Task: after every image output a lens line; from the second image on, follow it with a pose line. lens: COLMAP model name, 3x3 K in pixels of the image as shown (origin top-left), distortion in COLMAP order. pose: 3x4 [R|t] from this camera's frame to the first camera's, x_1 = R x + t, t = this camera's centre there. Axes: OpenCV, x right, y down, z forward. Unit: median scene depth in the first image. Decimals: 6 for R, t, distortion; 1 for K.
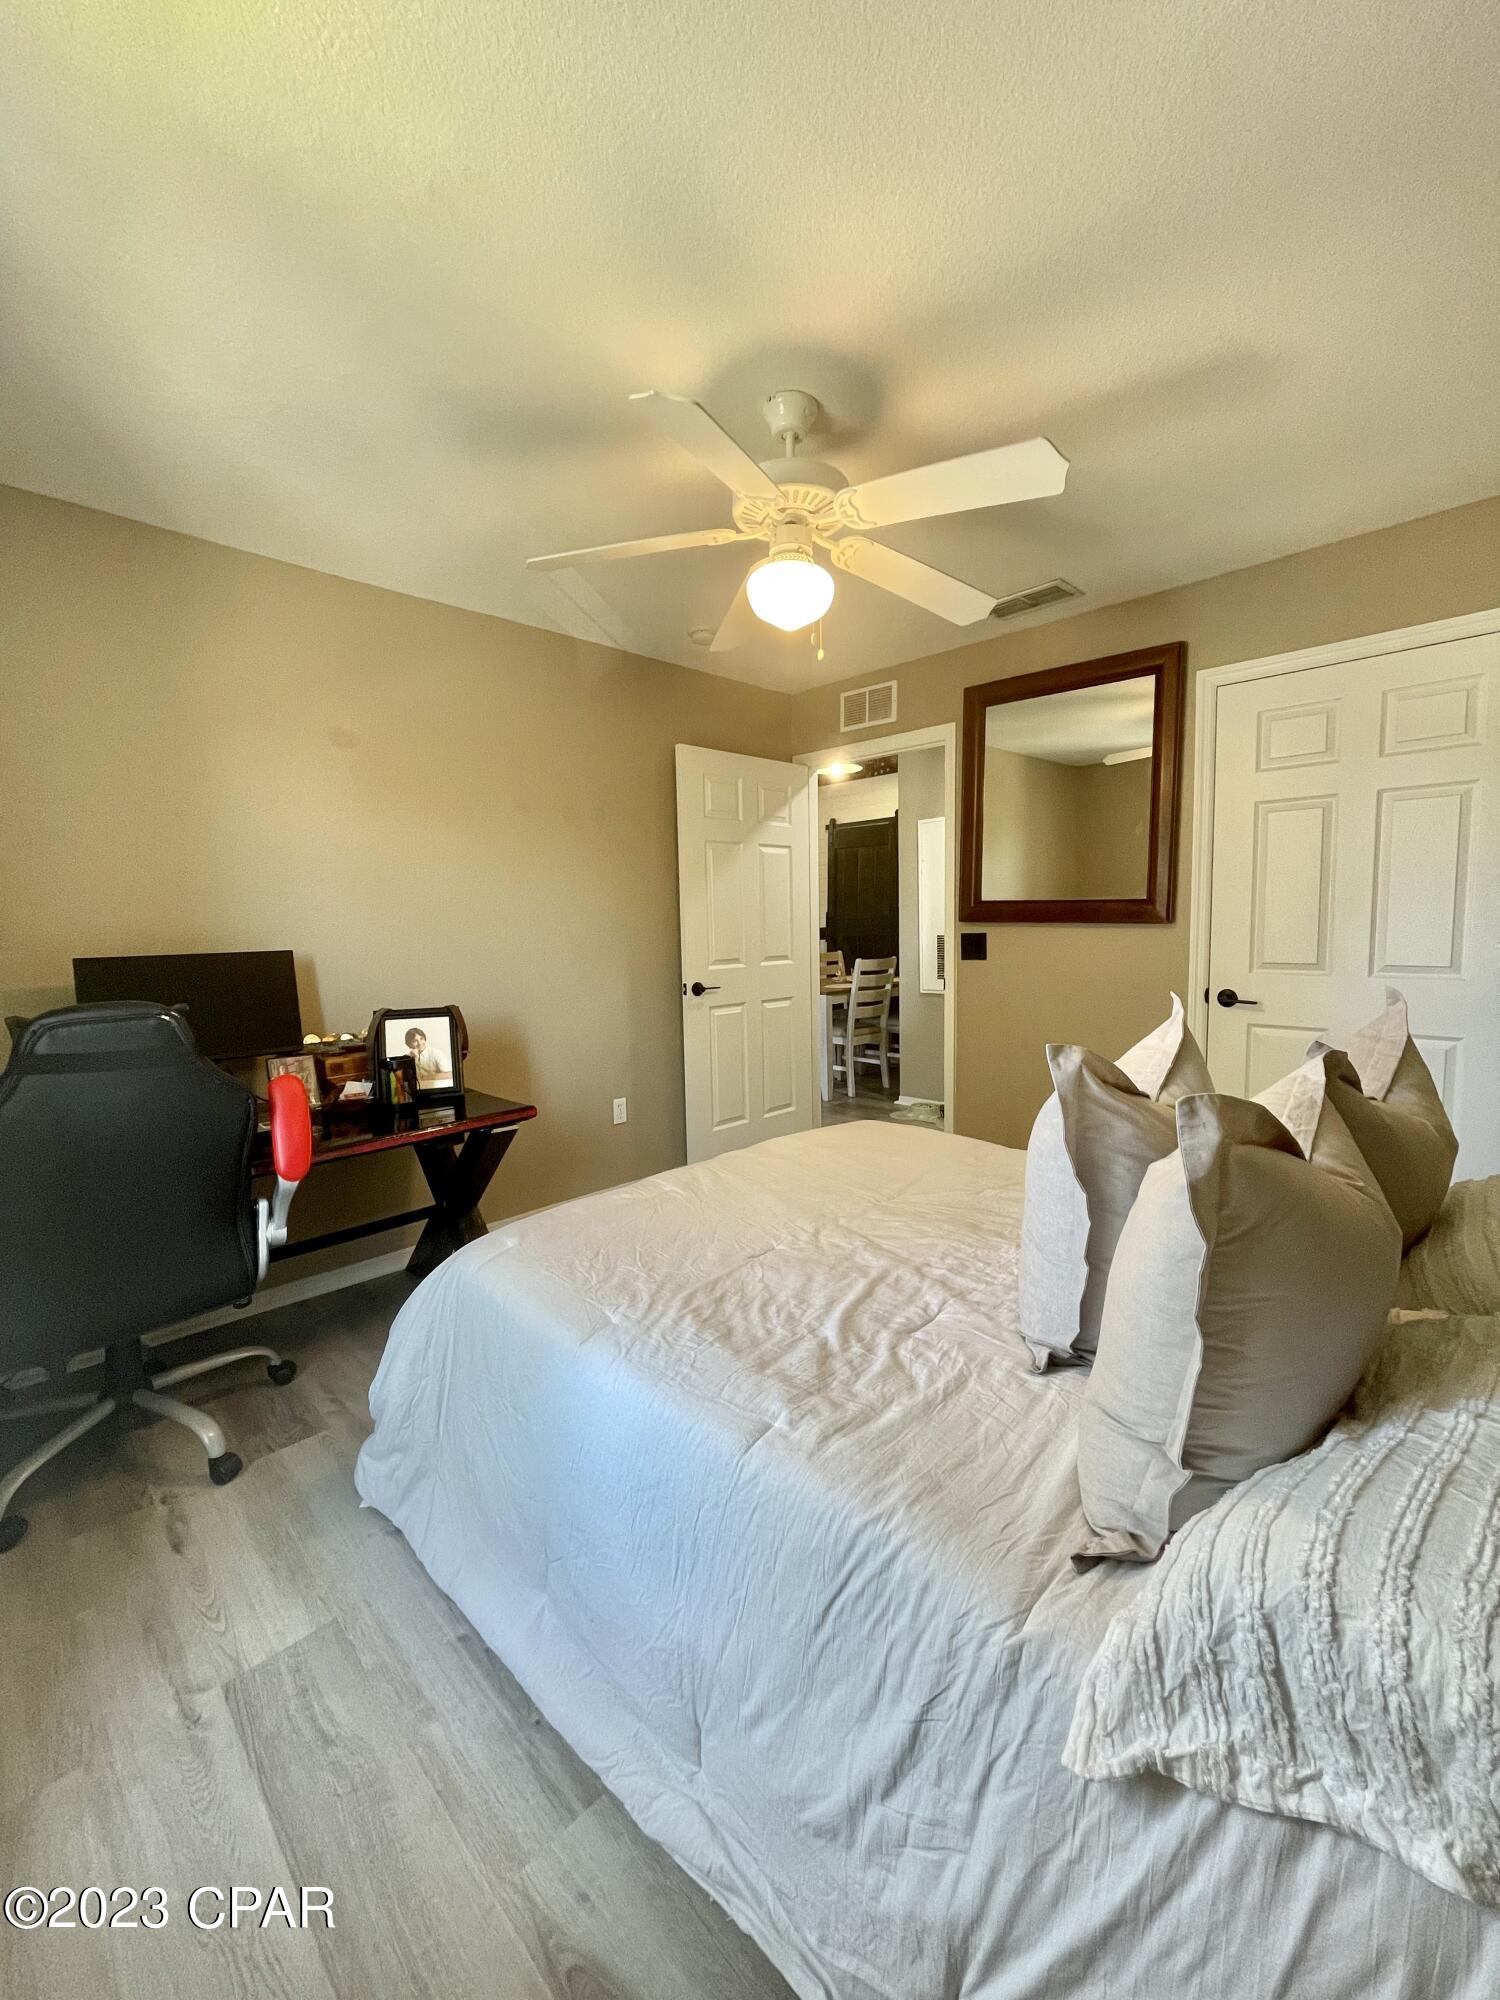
lens RADIAL K [[807.1, 0, 762.6], [0, 807.1, 993.7], [0, 0, 1]] dist [-0.001234, 0.000146]
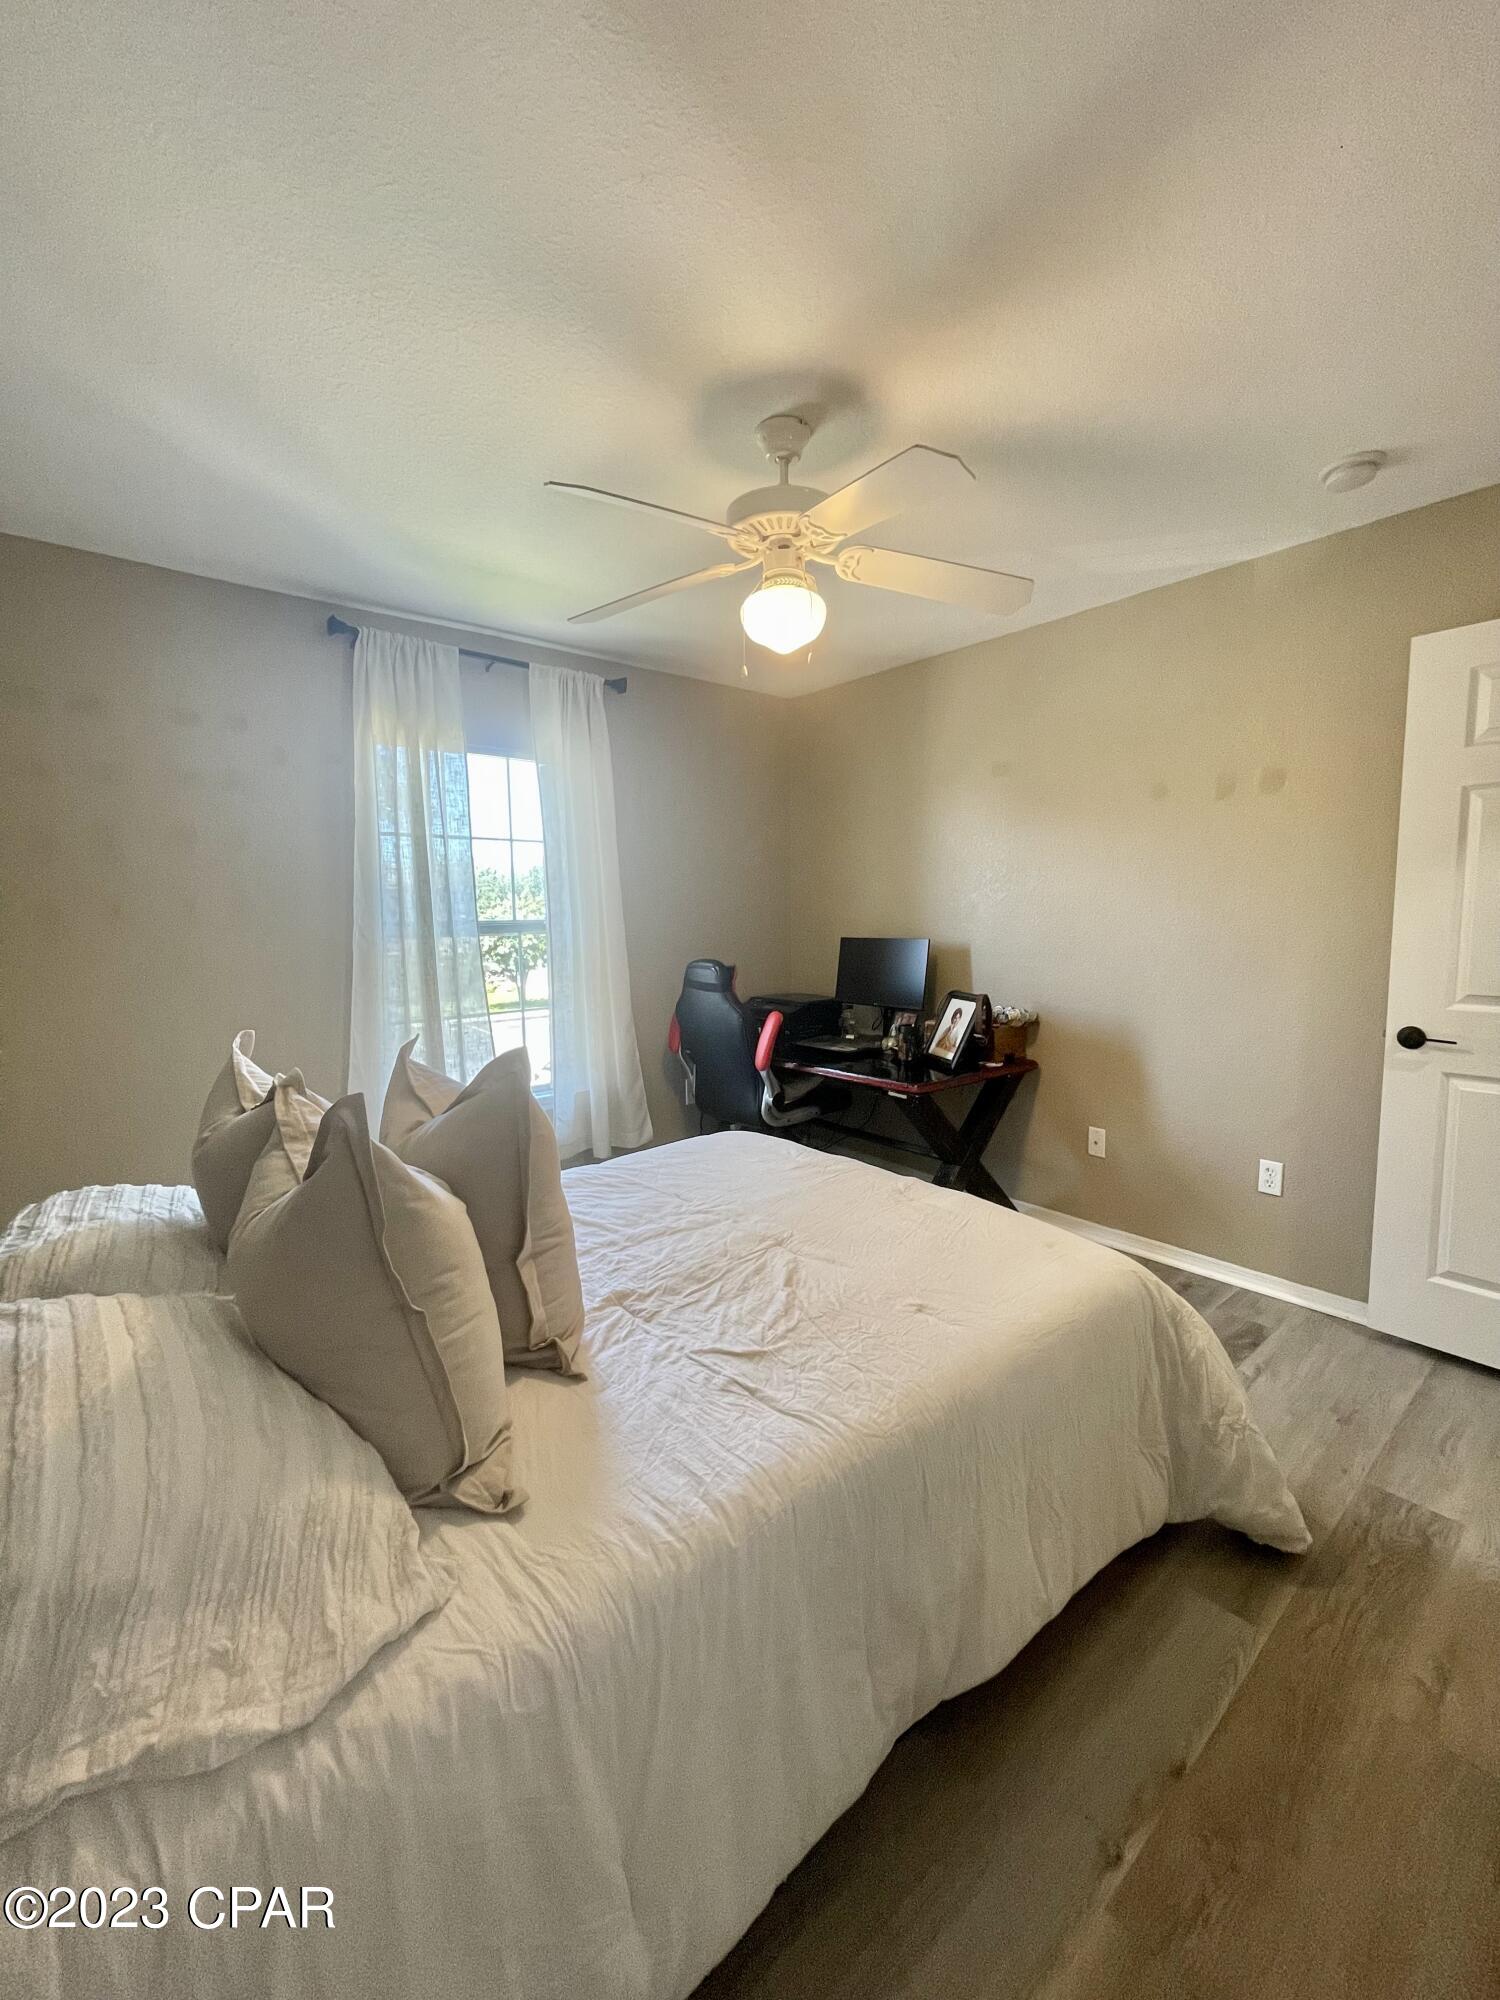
lens RADIAL K [[807.1, 0, 762.6], [0, 807.1, 993.7], [0, 0, 1]] dist [-0.001234, 0.000146]
pose [[-0.095144, 0.123604, -0.987760, 1.098668], [-0.077208, 0.988356, 0.131116, -0.157486], [0.992465, 0.088737, -0.084493, 1.103429]]
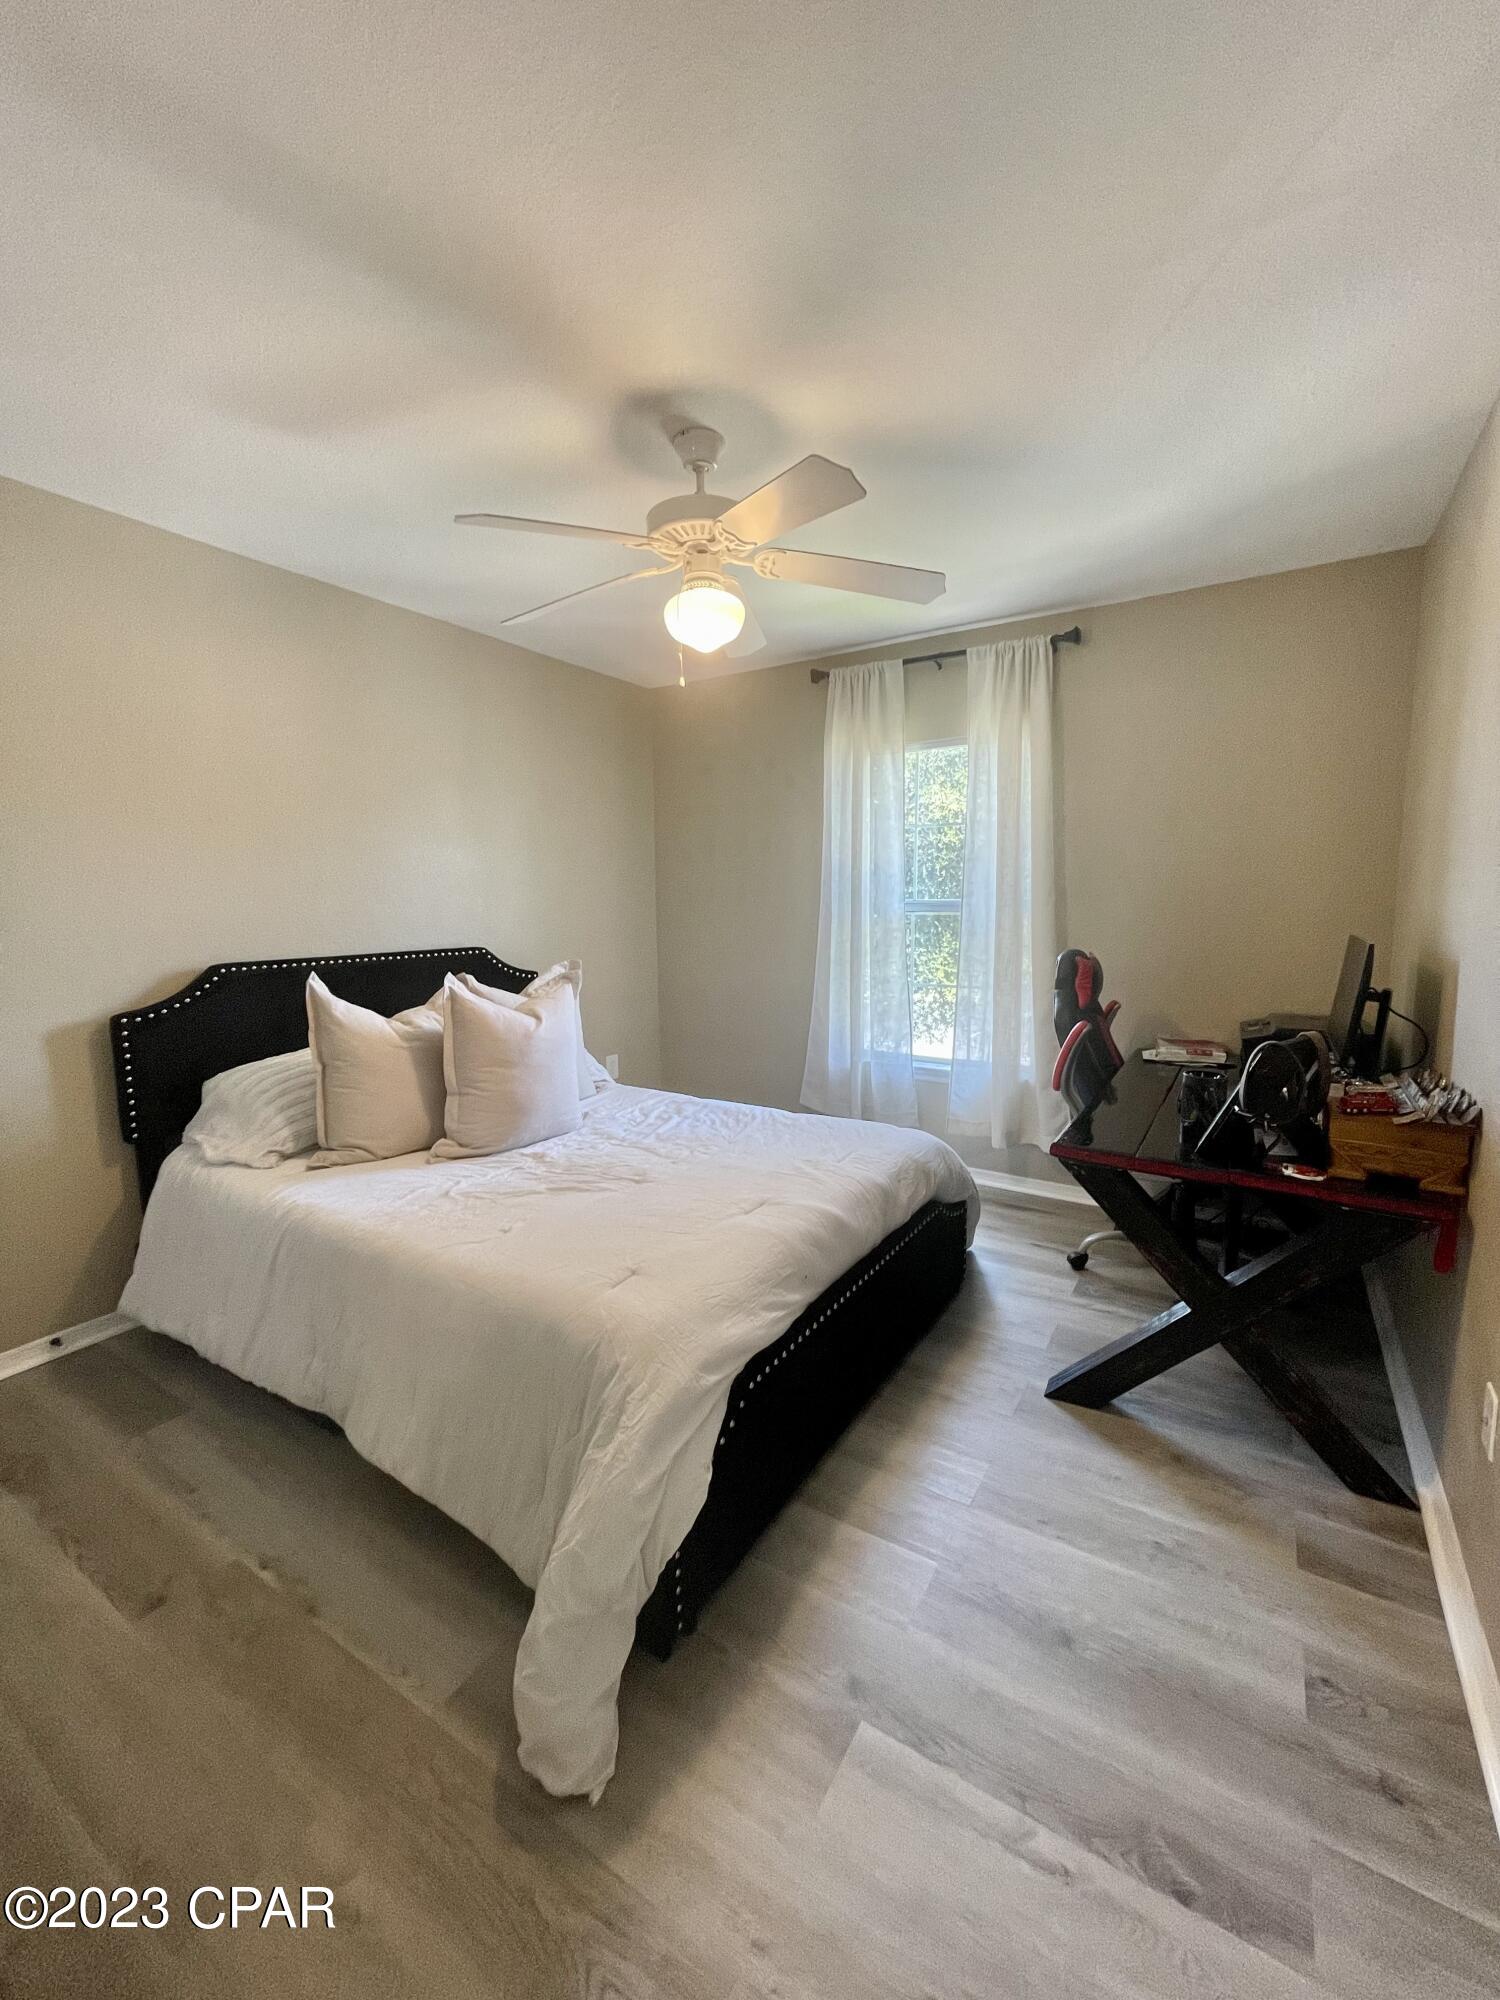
lens RADIAL K [[795.5, 0, 749.9], [0, 795.5, 993.7], [0, 0, 1]] dist [0.000852, 0.000240]
pose [[-0.976862, 0.055519, -0.206541, 0.221906], [0.009778, 0.976304, 0.216184, -0.234917], [0.213649, 0.209162, -0.954256, 2.134226]]
